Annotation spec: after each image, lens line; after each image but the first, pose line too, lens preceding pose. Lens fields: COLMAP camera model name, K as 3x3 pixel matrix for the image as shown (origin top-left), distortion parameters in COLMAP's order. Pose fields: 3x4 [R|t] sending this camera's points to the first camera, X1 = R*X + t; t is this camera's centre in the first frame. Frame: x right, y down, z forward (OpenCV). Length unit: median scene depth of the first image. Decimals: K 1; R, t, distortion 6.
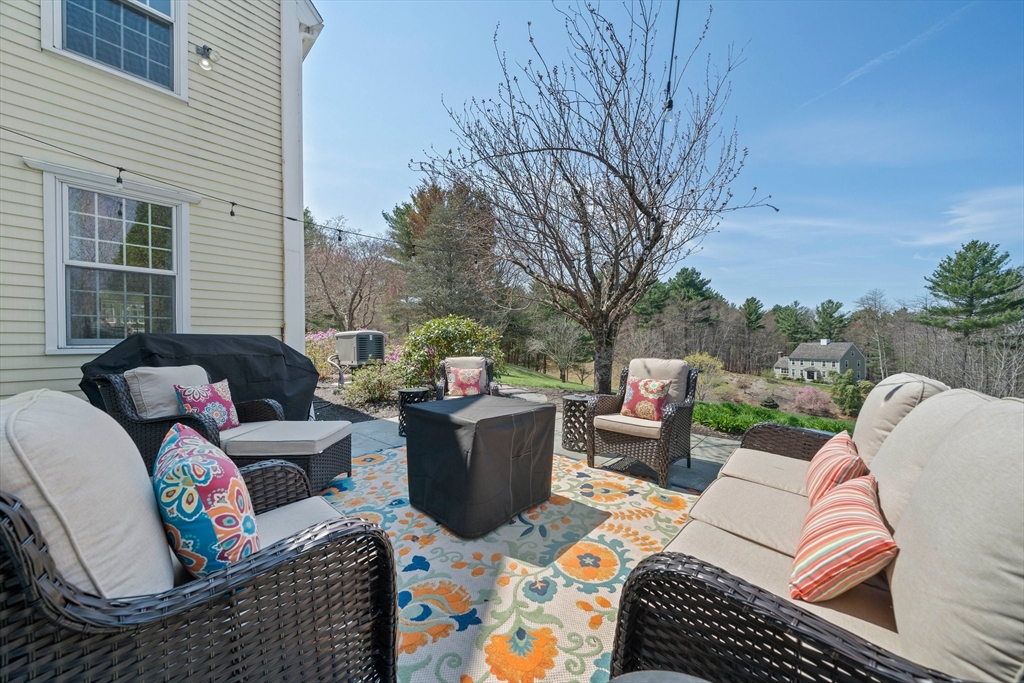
lens RADIAL K [[352.4, 0, 512.6], [0, 352.4, 342.9], [0, 0, 1]] dist [-0.004892, -0.000111]
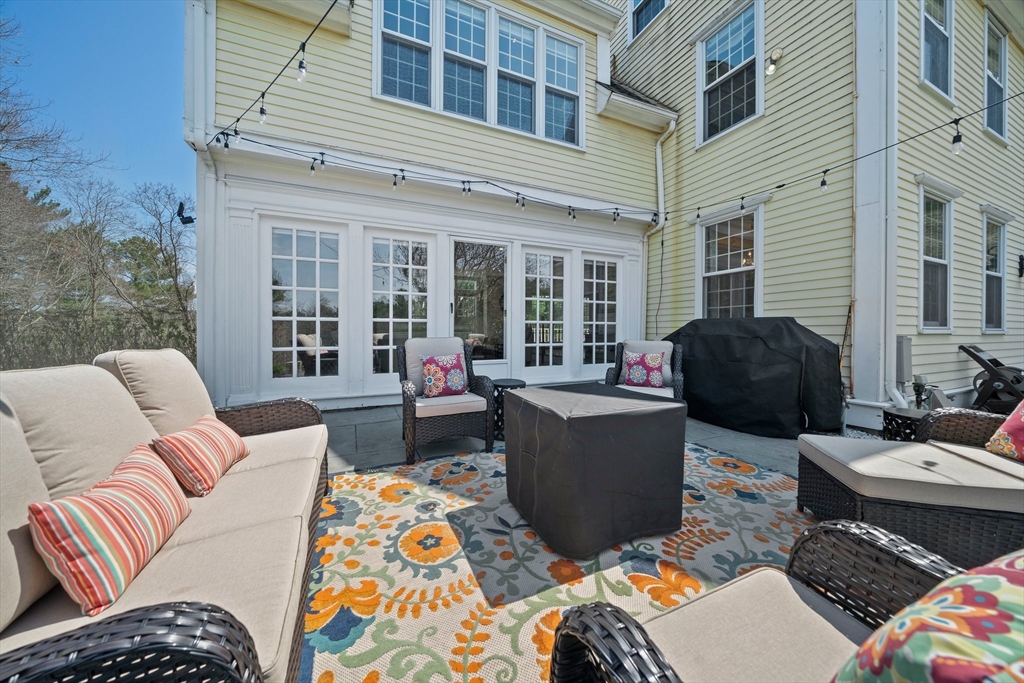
lens RADIAL K [[352.4, 0, 514.9], [0, 352.4, 334.7], [0, 0, 1]] dist [-0.004892, -0.000111]
pose [[-0.402231, 0.017459, -0.915372, 1.083831], [-0.000812, 0.999811, 0.019426, 0.019331], [0.915538, 0.008557, -0.402141, 1.717994]]
